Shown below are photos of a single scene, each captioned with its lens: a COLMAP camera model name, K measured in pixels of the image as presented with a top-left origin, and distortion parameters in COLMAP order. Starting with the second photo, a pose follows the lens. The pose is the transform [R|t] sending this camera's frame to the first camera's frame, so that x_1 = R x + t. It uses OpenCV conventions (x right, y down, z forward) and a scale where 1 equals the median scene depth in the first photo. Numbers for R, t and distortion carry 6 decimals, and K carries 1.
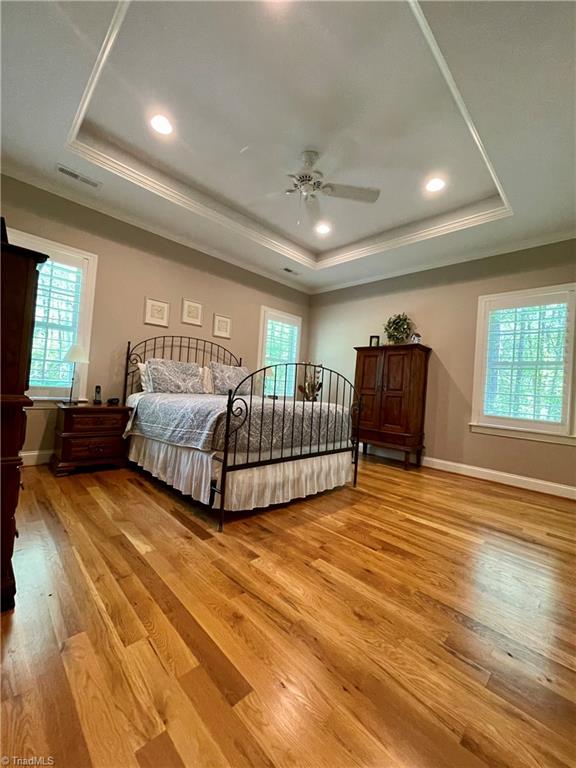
lens RADIAL K [[309.1, 0, 288.0], [0, 309.1, 379.7], [0, 0, 1]] dist [-0.002951, -0.000169]
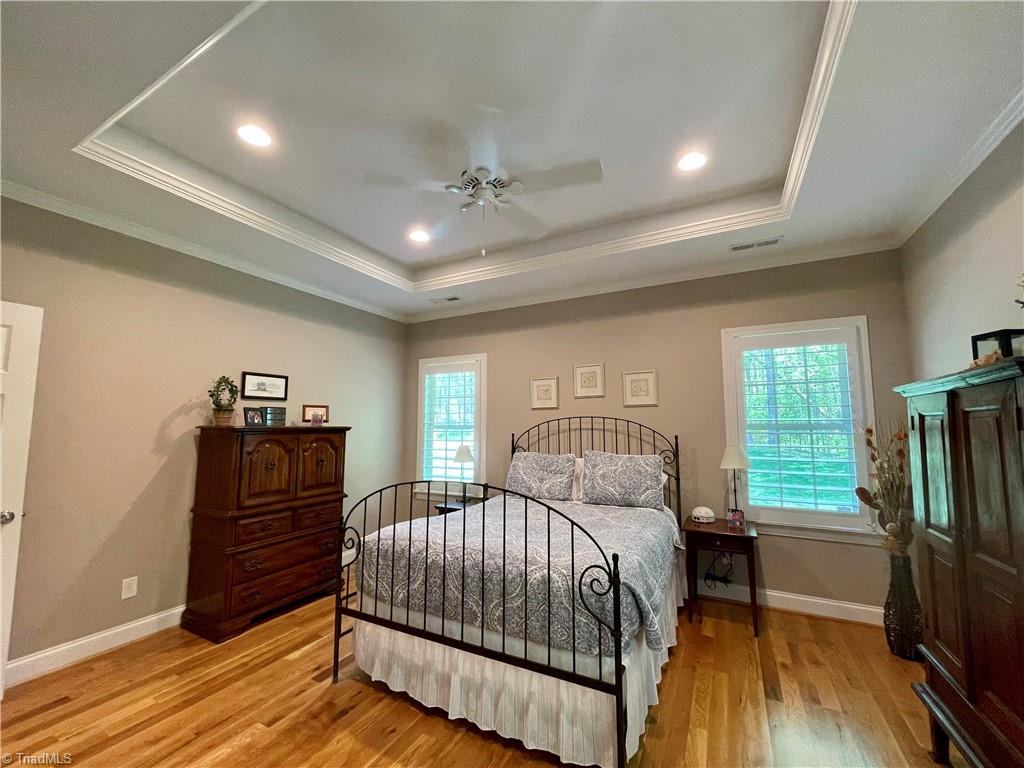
lens RADIAL K [[412.1, 0, 511.3], [0, 412.1, 391.0], [0, 0, 1]] dist [-0.002951, -0.000169]
pose [[0.301805, -0.149496, -0.941576, 0.934634], [0.044965, 0.988762, -0.142575, -0.109874], [0.952309, 0.000692, 0.305135, 0.913188]]
